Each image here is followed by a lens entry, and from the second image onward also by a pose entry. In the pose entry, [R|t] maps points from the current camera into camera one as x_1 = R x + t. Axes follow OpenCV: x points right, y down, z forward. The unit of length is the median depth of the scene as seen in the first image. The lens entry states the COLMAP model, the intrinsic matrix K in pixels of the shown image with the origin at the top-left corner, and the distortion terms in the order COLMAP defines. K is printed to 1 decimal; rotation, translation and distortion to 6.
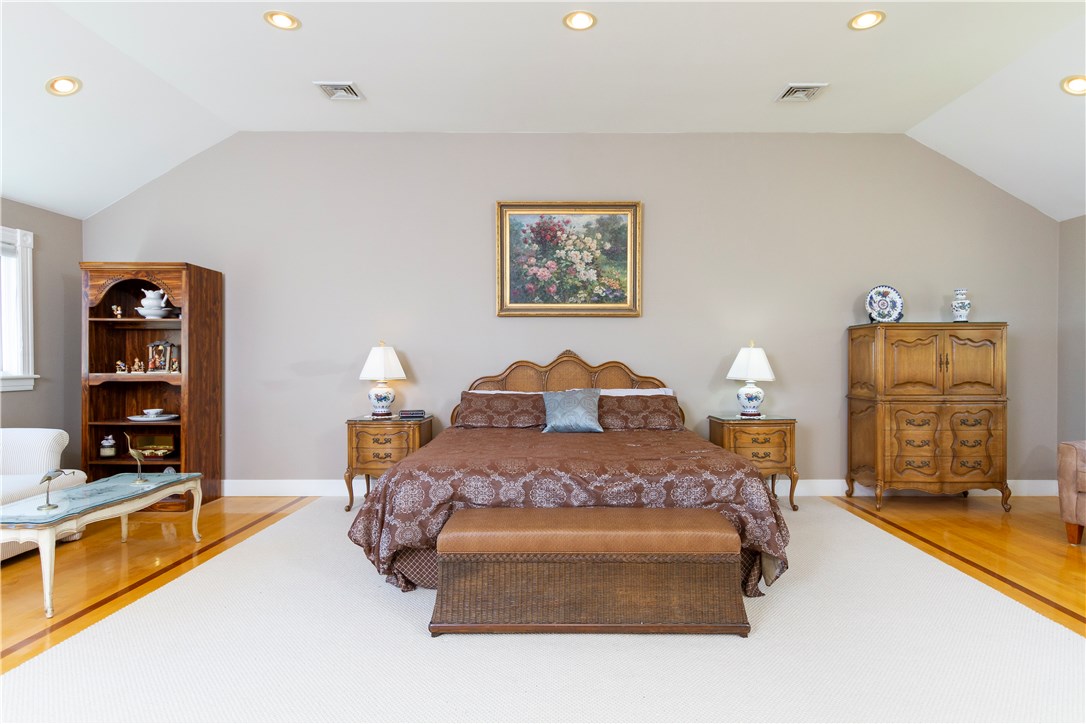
lens RADIAL K [[608.8, 0, 545.5], [0, 608.8, 365.7], [0, 0, 1]] dist [0.003397, -0.000211]
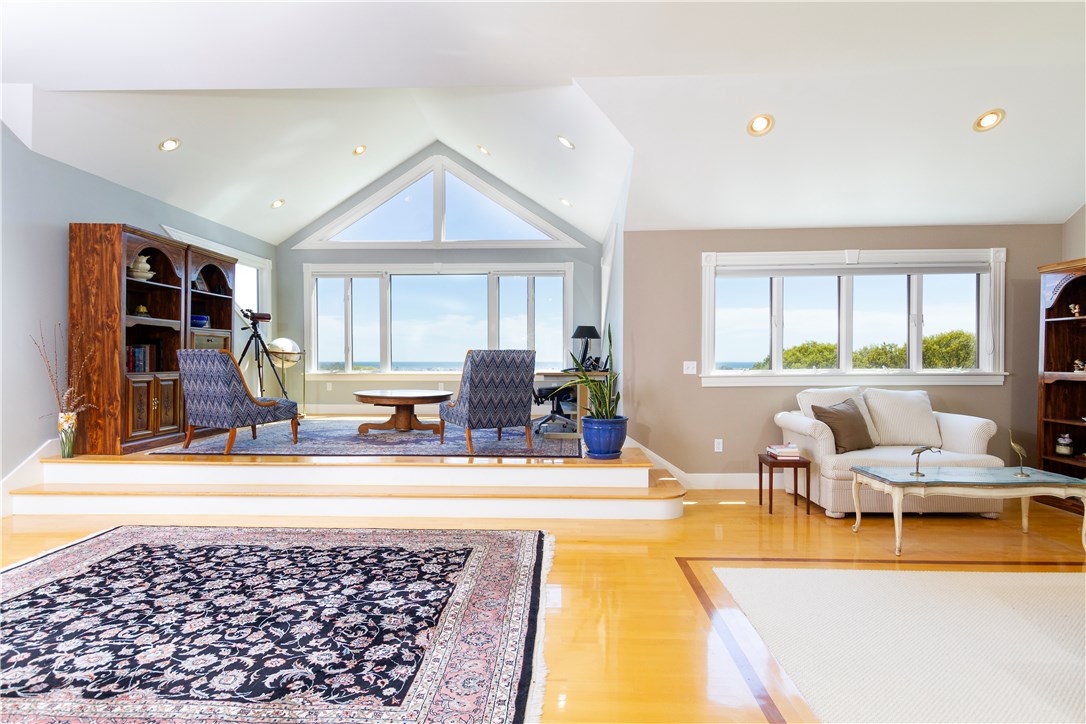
lens RADIAL K [[608.8, 0, 546.3], [0, 608.8, 362.3], [0, 0, 1]] dist [0.003397, -0.000211]
pose [[-0.025131, 0.001040, -0.999684, 0.320652], [-0.006339, 0.999979, 0.001199, 0.000316], [0.999664, 0.006367, -0.025124, 0.170456]]
